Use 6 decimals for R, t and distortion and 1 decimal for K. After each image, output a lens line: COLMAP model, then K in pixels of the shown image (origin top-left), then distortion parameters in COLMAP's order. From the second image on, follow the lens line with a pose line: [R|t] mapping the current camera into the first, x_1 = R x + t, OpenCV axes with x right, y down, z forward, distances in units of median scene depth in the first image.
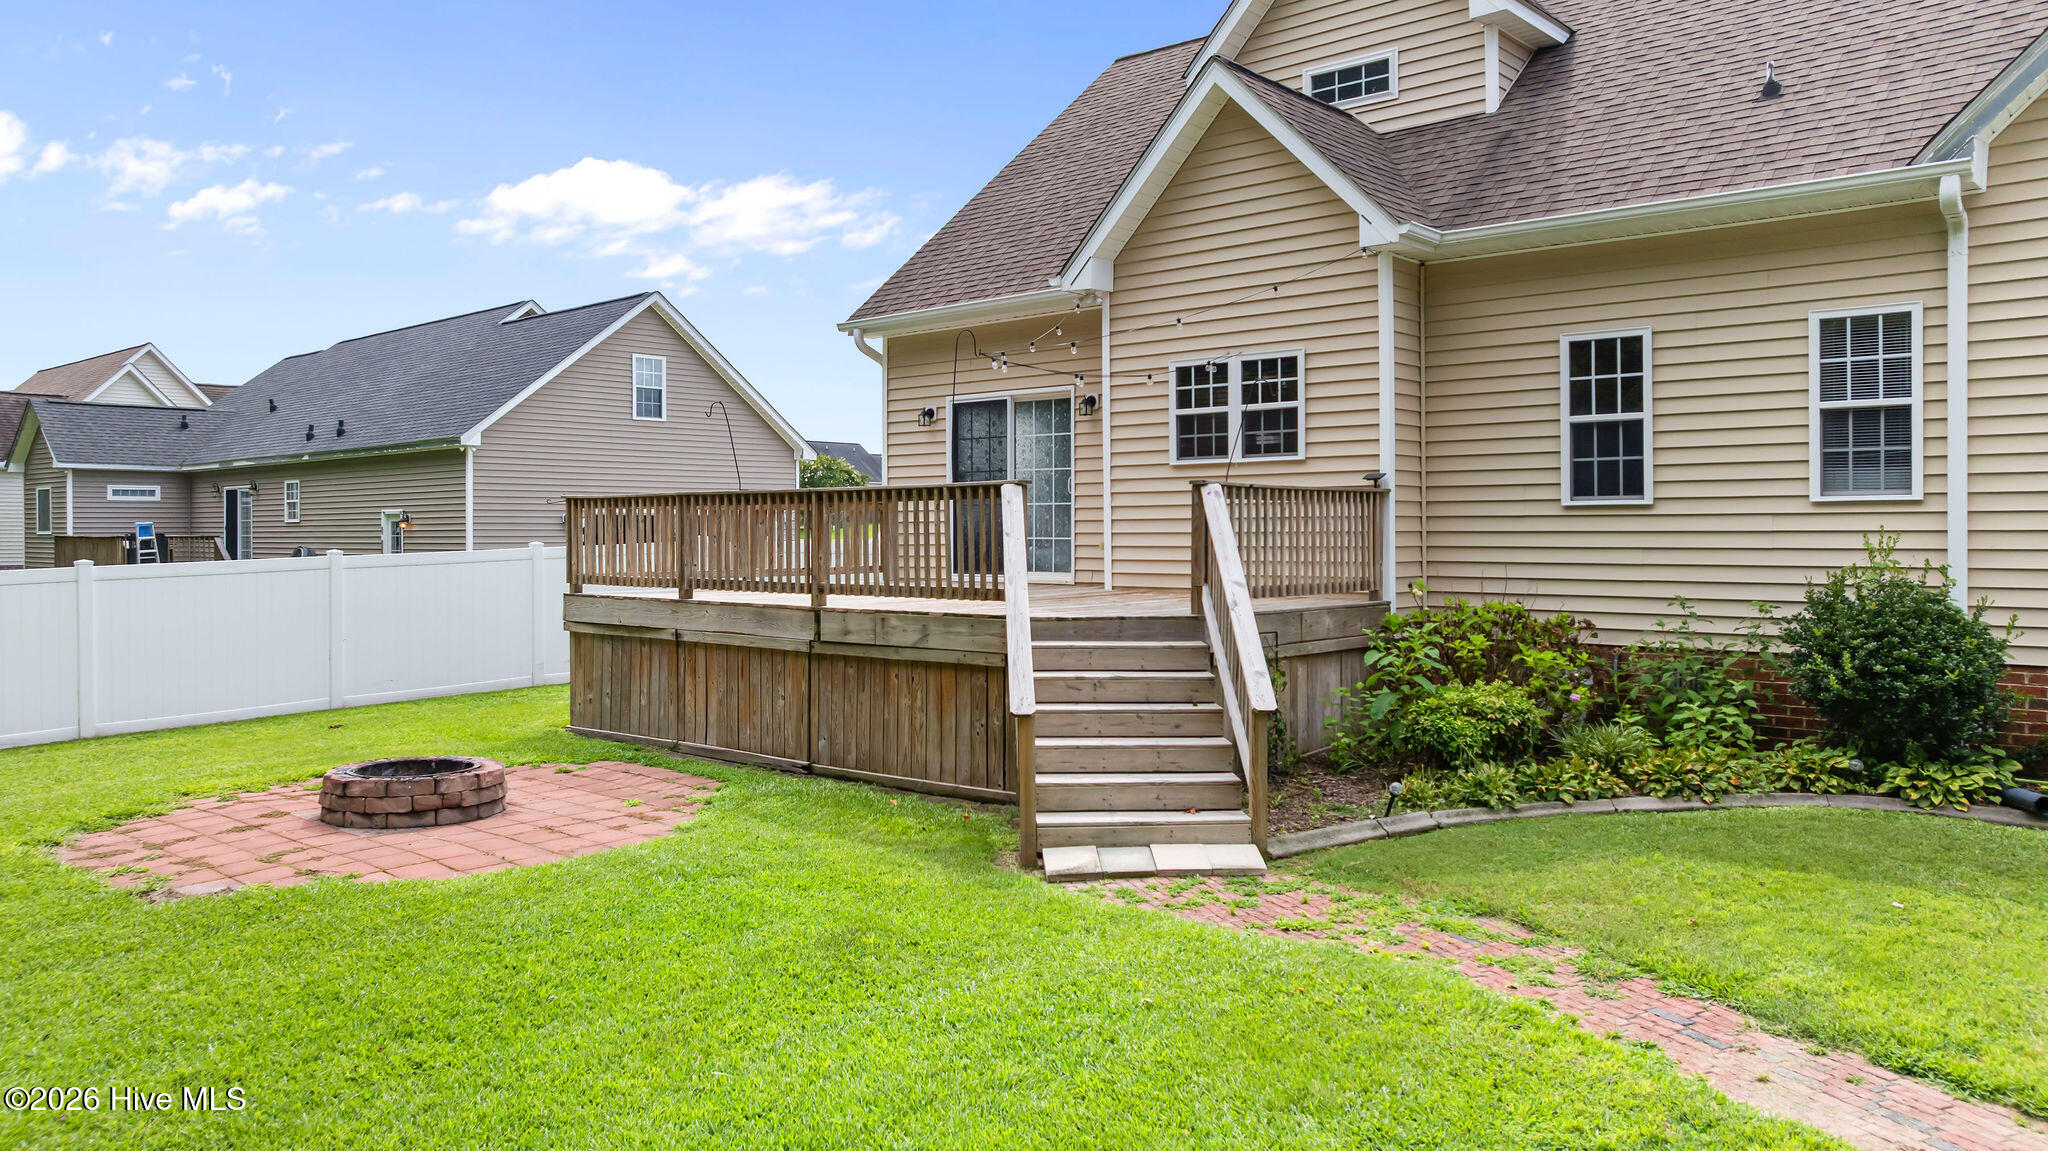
lens RADIAL K [[1448.1, 0, 1049.6], [0, 1448.1, 550.0], [0, 0, 1]] dist [-0.009274, -0.005665]
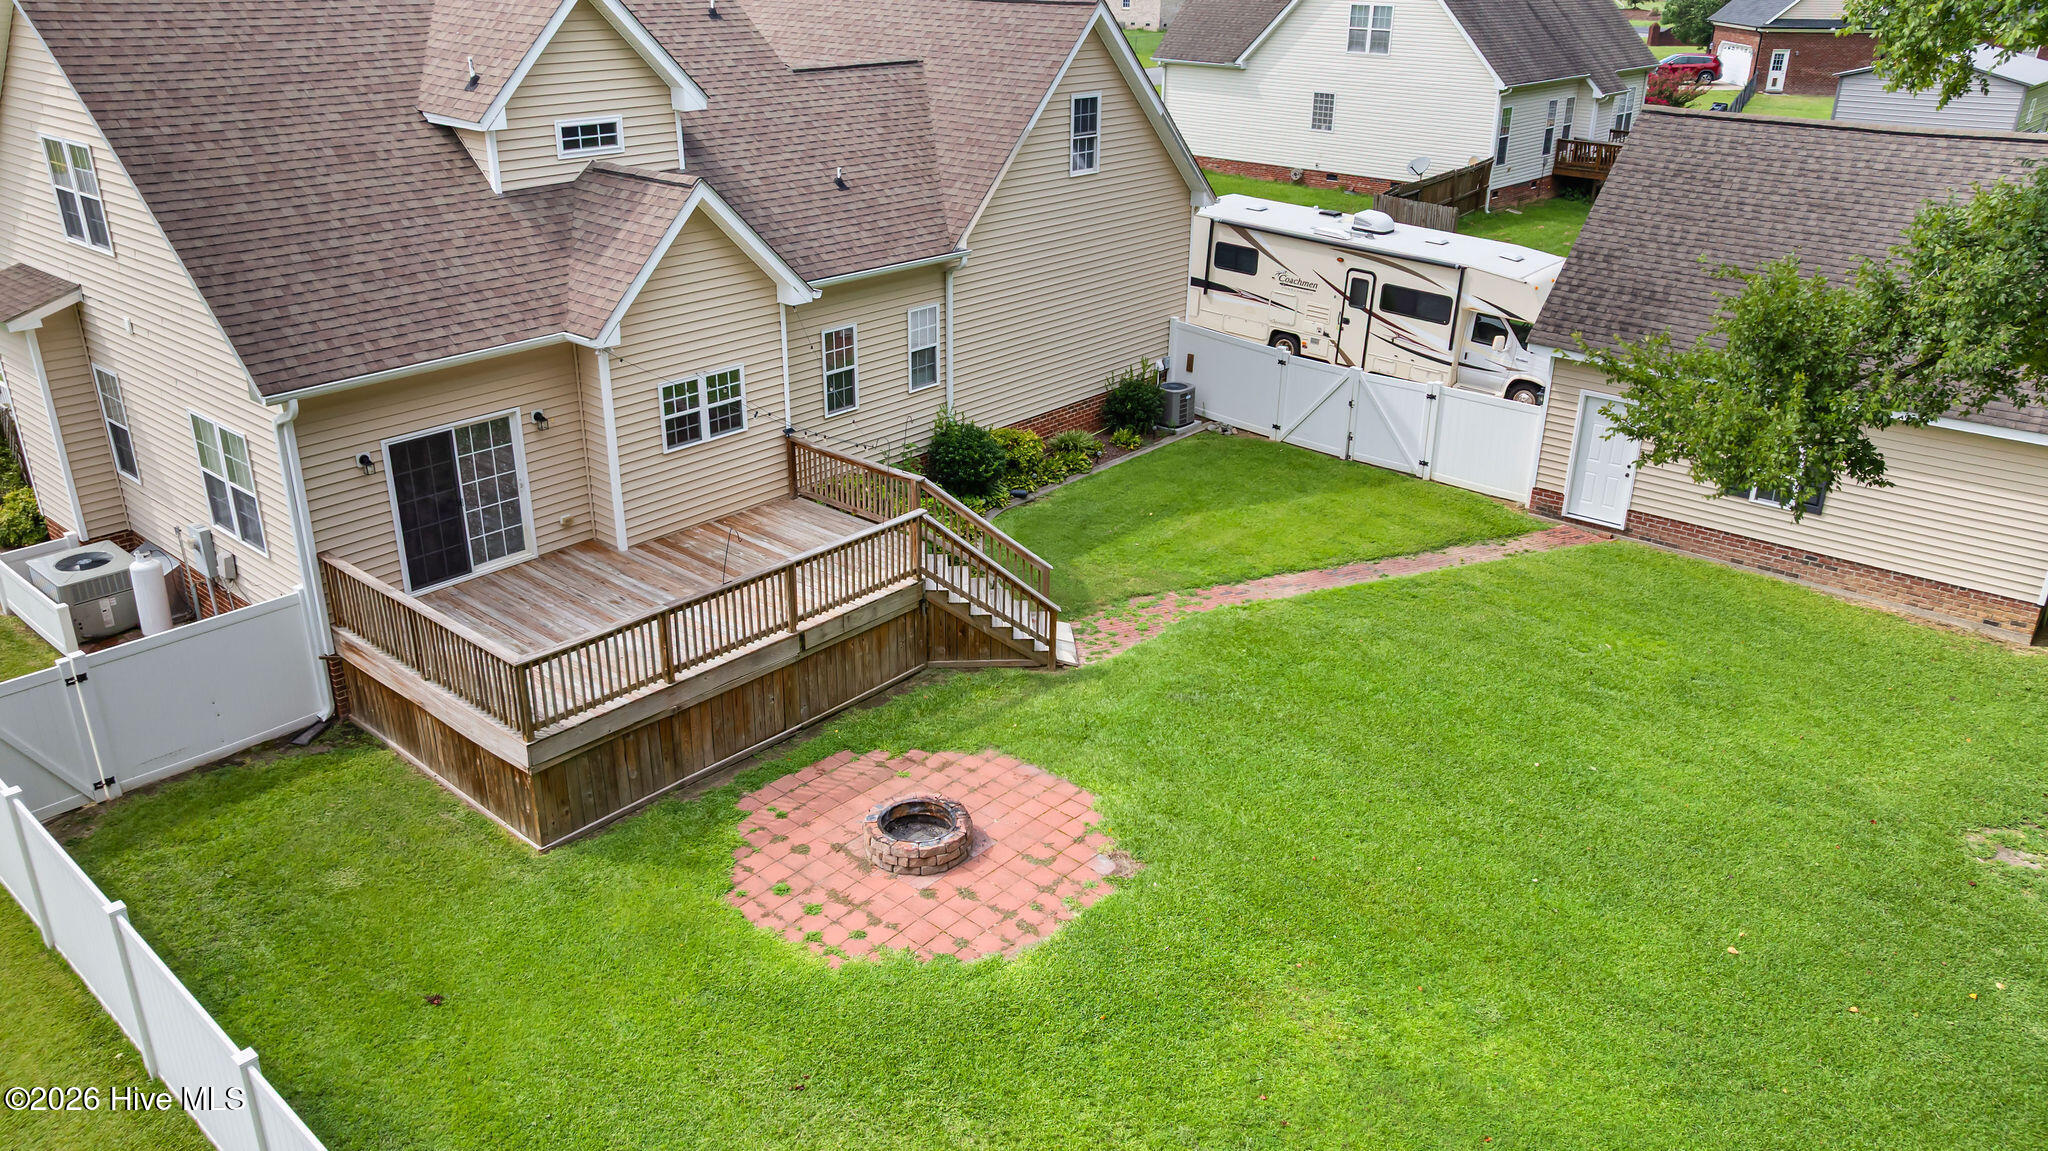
lens RADIAL K [[1434.9, 0, 1014.1], [0, 1434.9, 569.3], [0, 0, 1]] dist [-0.010211, 0.001956]
pose [[0.015233, -0.392519, 0.919618, -1.492127], [0.002787, 0.919738, 0.392524, -0.602161], [-0.999880, -0.003416, 0.015105, 0.737943]]
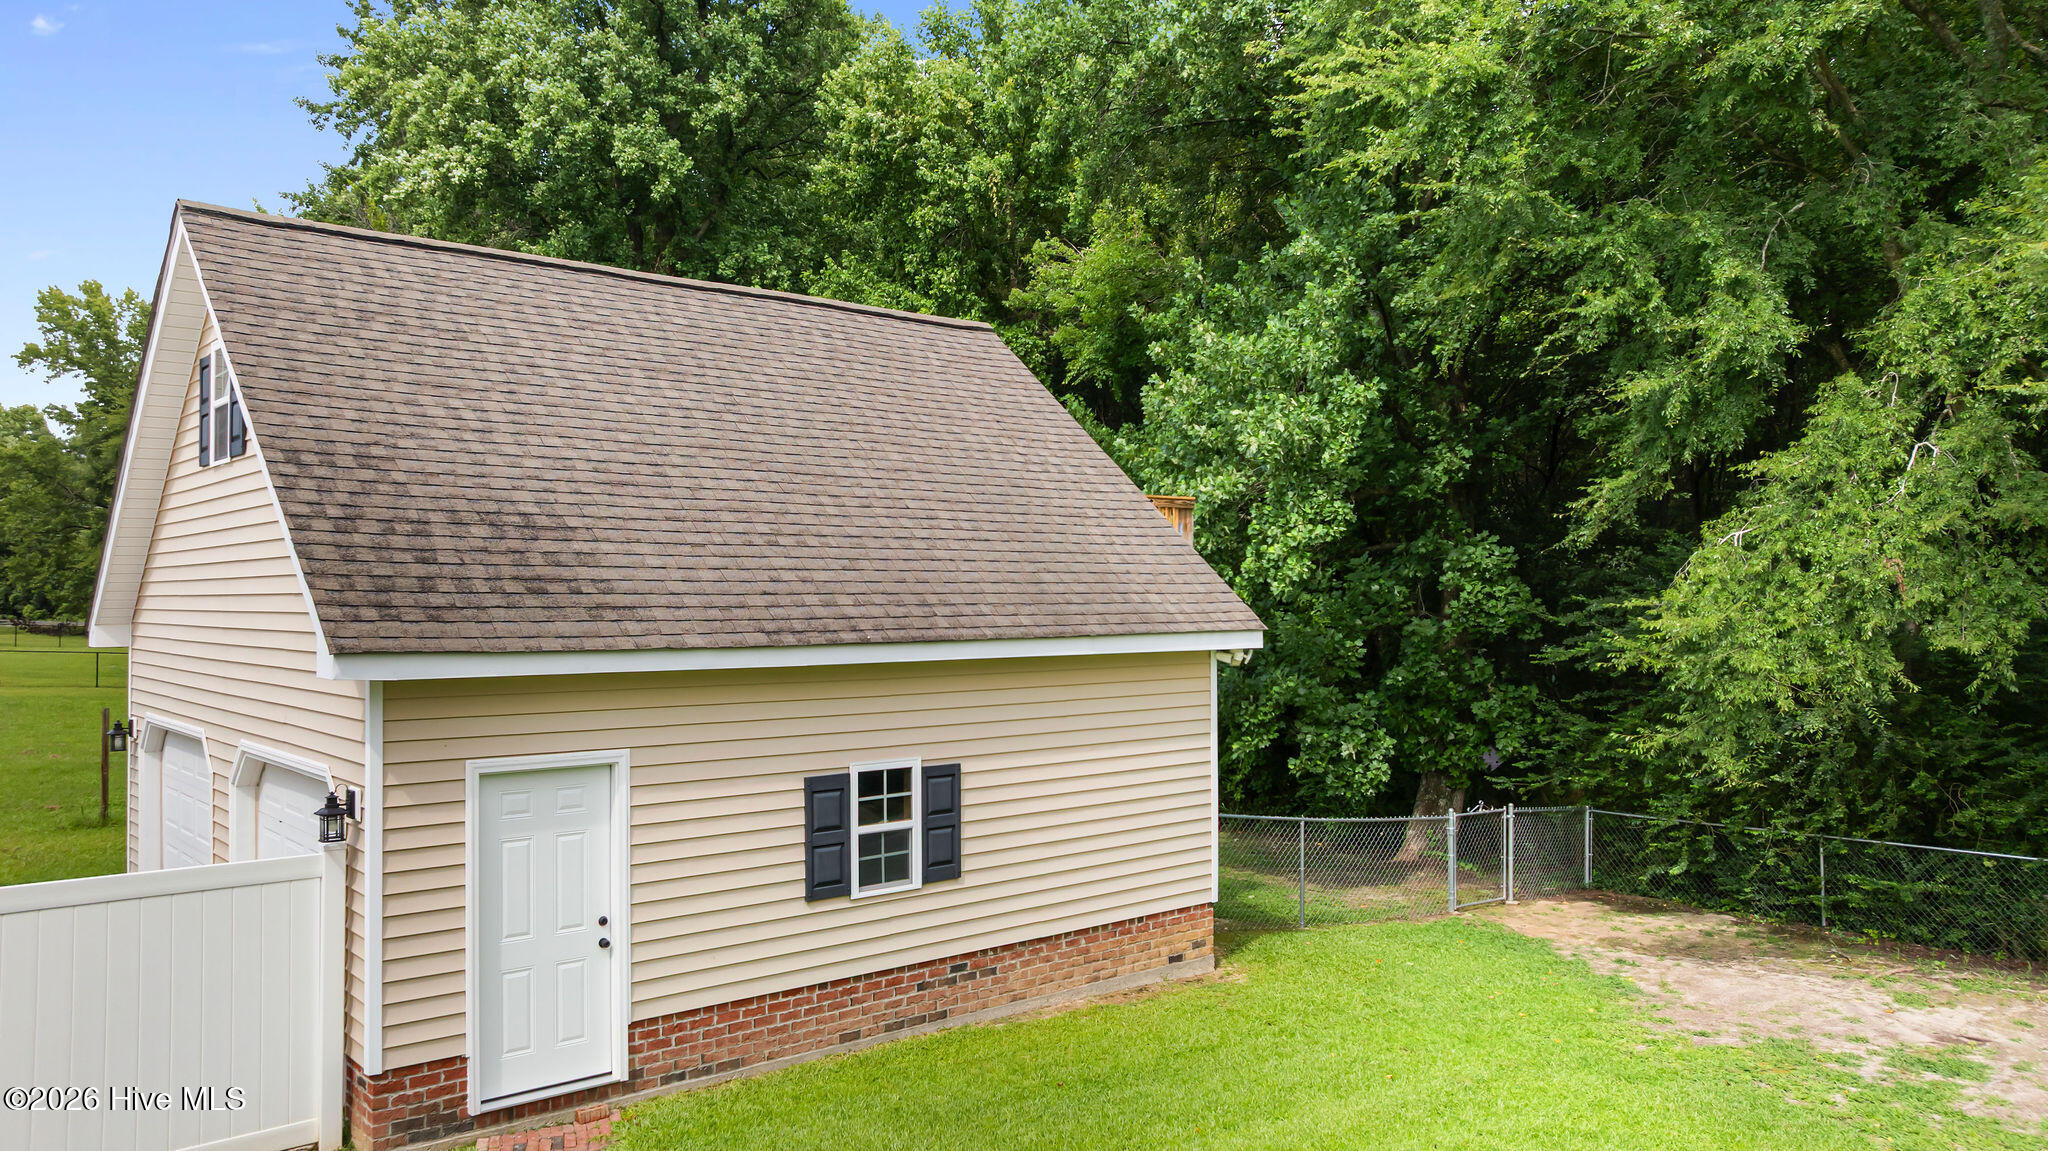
lens RADIAL K [[1434.9, 0, 1014.1], [0, 1434.9, 569.3], [0, 0, 1]] dist [-0.010211, 0.001956]
pose [[-0.985670, 0.007455, 0.168521, 0.061078], [0.004916, 0.999868, -0.015478, -0.128897], [-0.168614, -0.014428, -0.985577, 0.678262]]
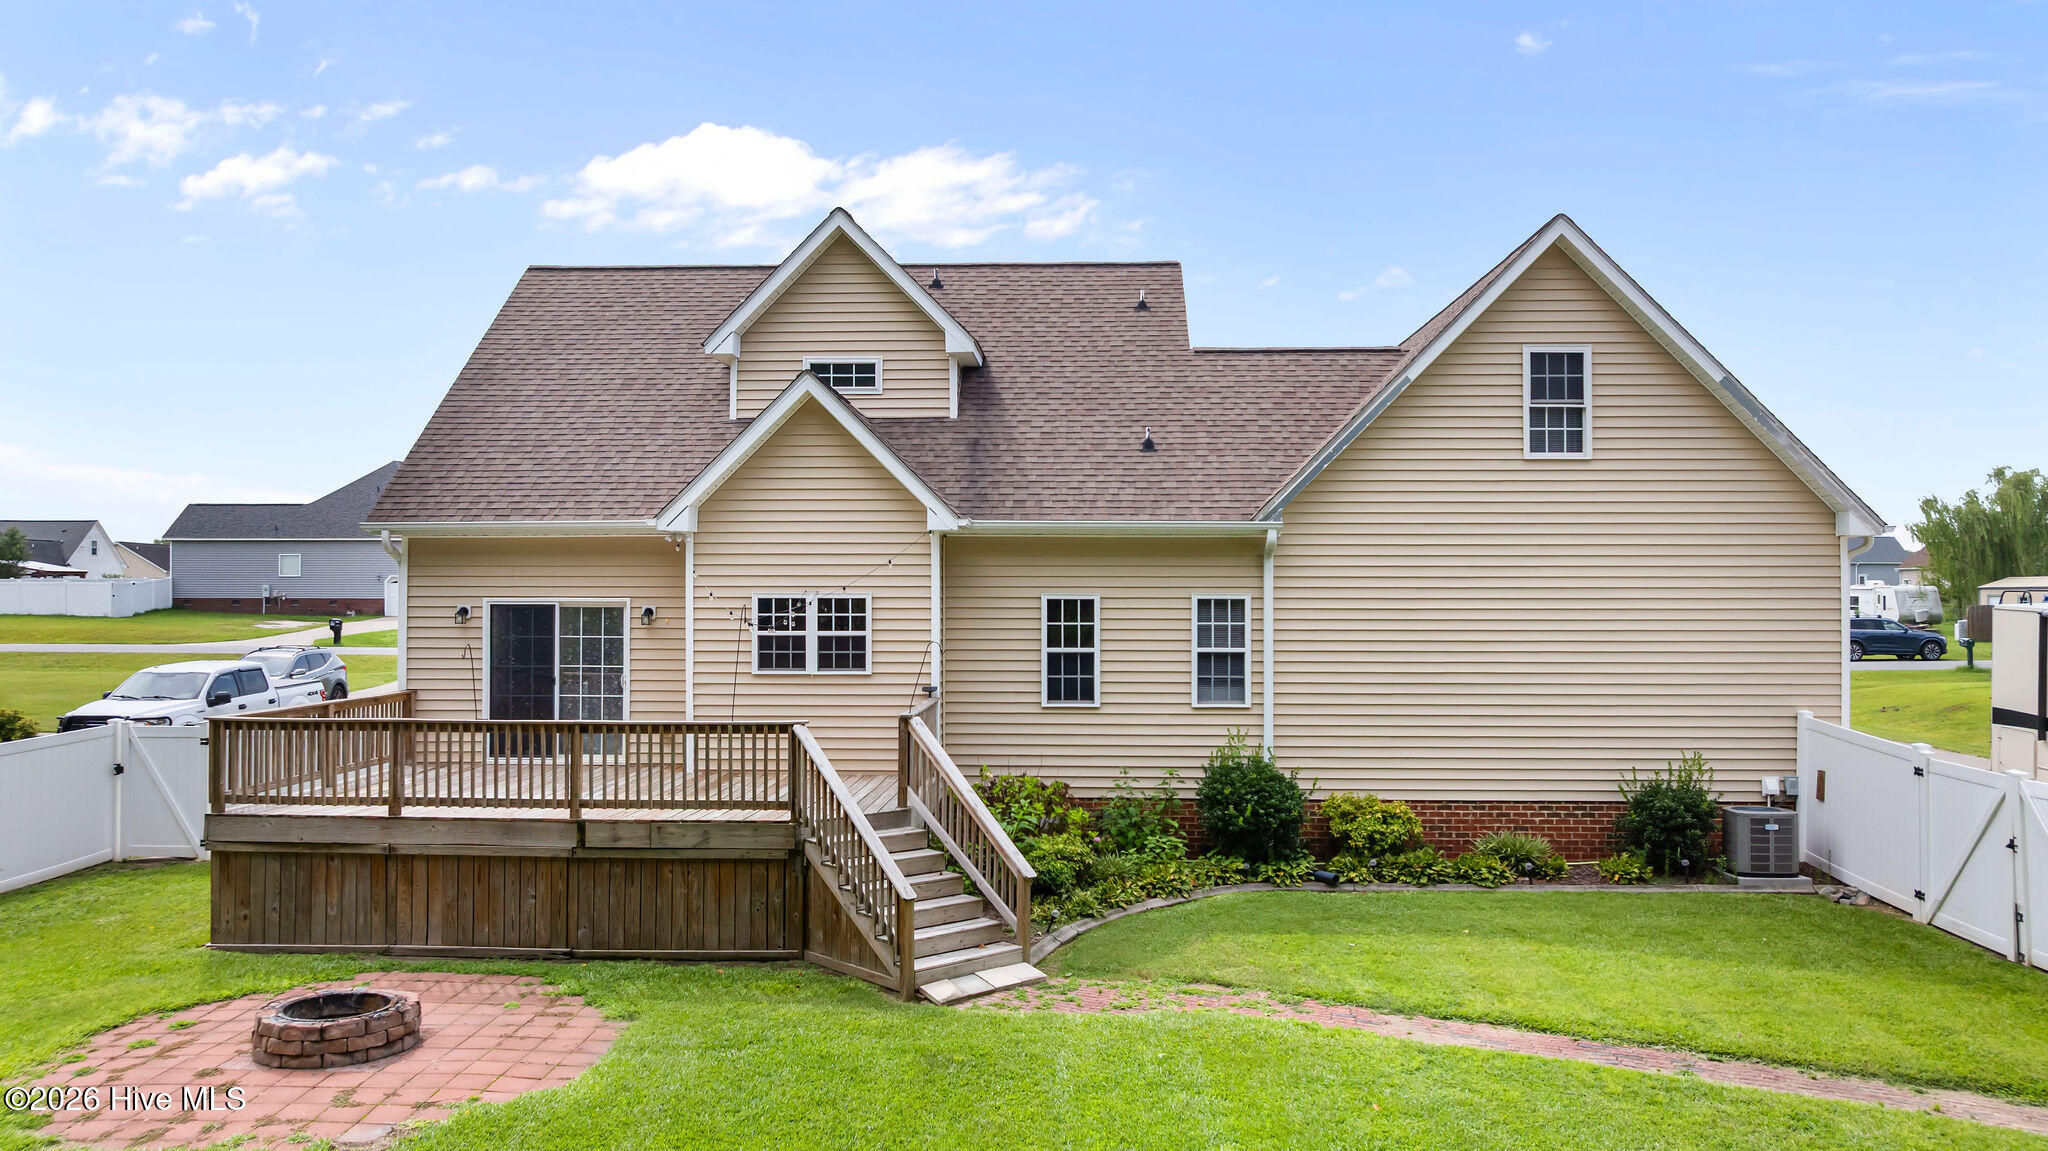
lens RADIAL K [[1448.5, 0, 1044.6], [0, 1448.5, 584.3], [0, 0, 1]] dist [-0.014632, 0.003074]
pose [[0.780328, 0.011977, 0.625256, -0.605916], [0.002525, 0.999748, -0.022302, -0.127577], [-0.625366, 0.018982, 0.780101, -0.190533]]
